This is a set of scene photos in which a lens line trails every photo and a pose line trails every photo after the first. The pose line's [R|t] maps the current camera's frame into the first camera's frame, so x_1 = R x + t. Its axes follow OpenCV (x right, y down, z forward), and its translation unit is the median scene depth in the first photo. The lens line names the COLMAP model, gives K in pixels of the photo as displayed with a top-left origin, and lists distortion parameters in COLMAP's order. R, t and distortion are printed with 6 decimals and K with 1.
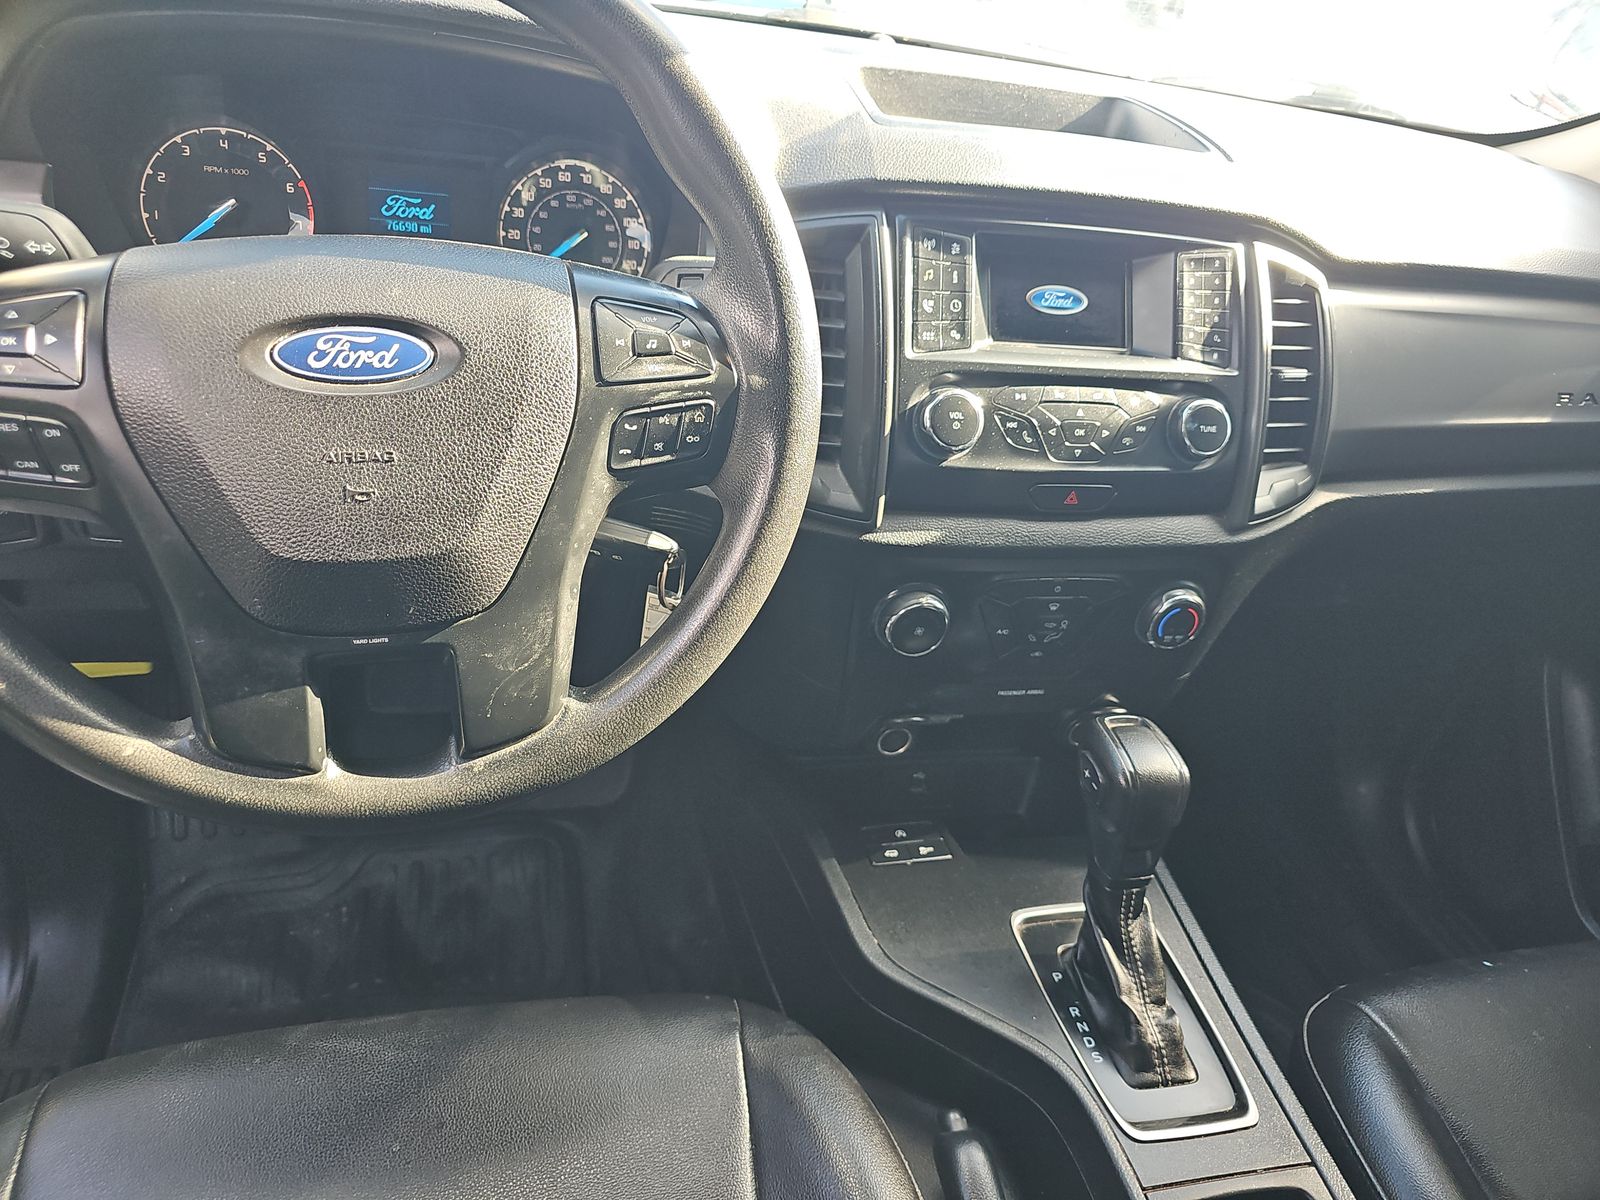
lens RADIAL K [[1055.0, 0, 800.2], [0, 1055.0, 580.9], [0, 0, 1]] dist [0.051848, -0.052456]
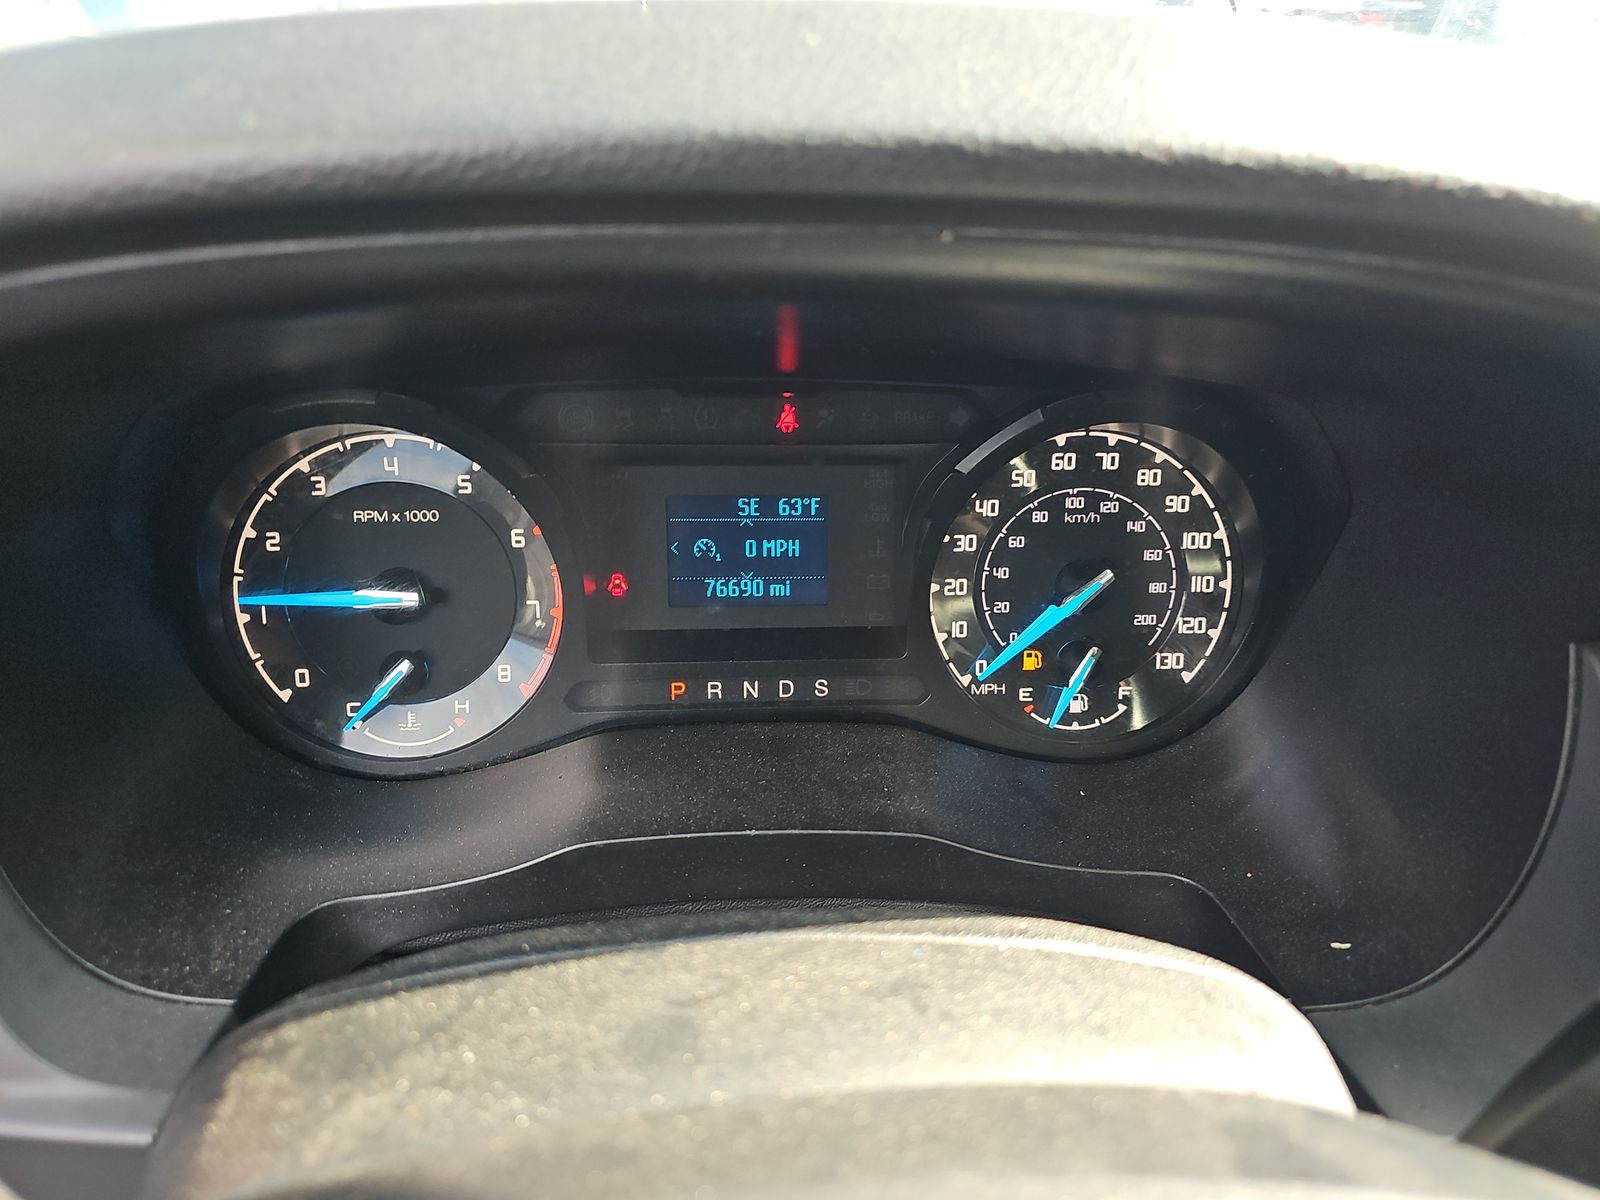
lens RADIAL K [[1066.7, 0, 799.3], [0, 1066.7, 574.2], [0, 0, 1]] dist [0.056687, -0.048163]
pose [[0.980263, -0.025770, -0.196011, -0.378718], [0.012269, 0.997487, -0.069784, -0.464097], [0.197317, 0.066002, 0.978115, 0.806786]]
